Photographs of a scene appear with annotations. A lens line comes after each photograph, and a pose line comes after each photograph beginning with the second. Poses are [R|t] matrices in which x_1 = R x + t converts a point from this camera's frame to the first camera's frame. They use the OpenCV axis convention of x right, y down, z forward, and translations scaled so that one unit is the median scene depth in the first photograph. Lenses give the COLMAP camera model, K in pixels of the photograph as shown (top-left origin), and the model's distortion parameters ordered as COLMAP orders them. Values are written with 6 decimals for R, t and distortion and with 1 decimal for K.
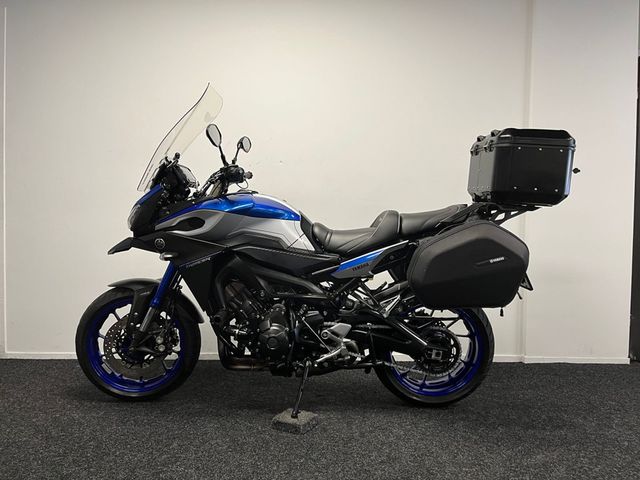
lens RADIAL K [[484.2, 0, 318.8], [0, 484.2, 242.1], [0, 0, 1]] dist [0.086021, -0.117312]
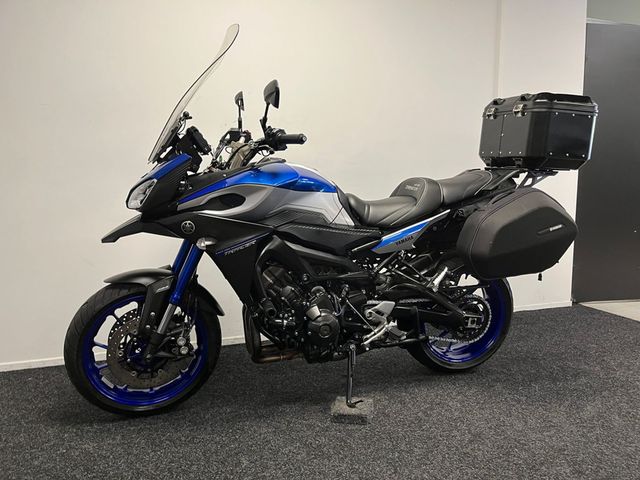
lens RADIAL K [[484.2, 0, 318.8], [0, 484.2, 242.1], [0, 0, 1]] dist [0.086021, -0.117312]
pose [[0.955050, -0.062530, 0.289775, -0.337974], [0.034622, 0.994339, 0.100457, -0.044722], [-0.294416, -0.085909, 0.951808, 0.152778]]
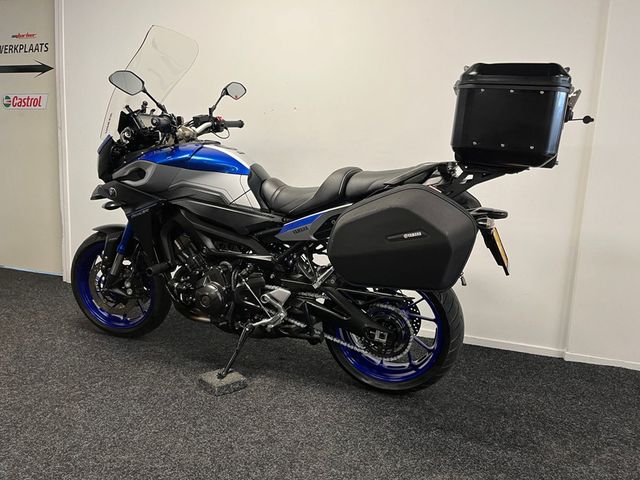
lens RADIAL K [[484.2, 0, 318.8], [0, 484.2, 242.1], [0, 0, 1]] dist [0.086021, -0.117312]
pose [[0.937182, 0.083546, -0.338687, 0.417059], [-0.045965, 0.992007, 0.117514, -0.033085], [0.345798, -0.094564, 0.933532, 0.167560]]
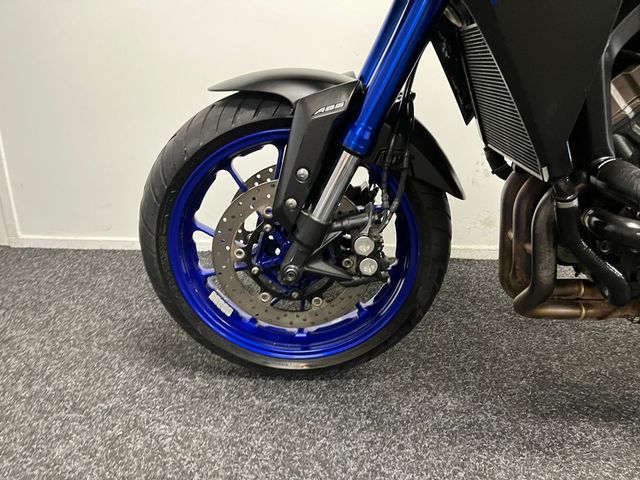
lens RADIAL K [[484.2, 0, 318.8], [0, 484.2, 242.1], [0, 0, 1]] dist [0.086021, -0.117312]
pose [[0.995933, 0.016939, -0.088490, -0.332468], [0.009219, 0.957851, 0.287117, 0.096582], [0.089624, -0.286765, 0.953799, 0.668080]]
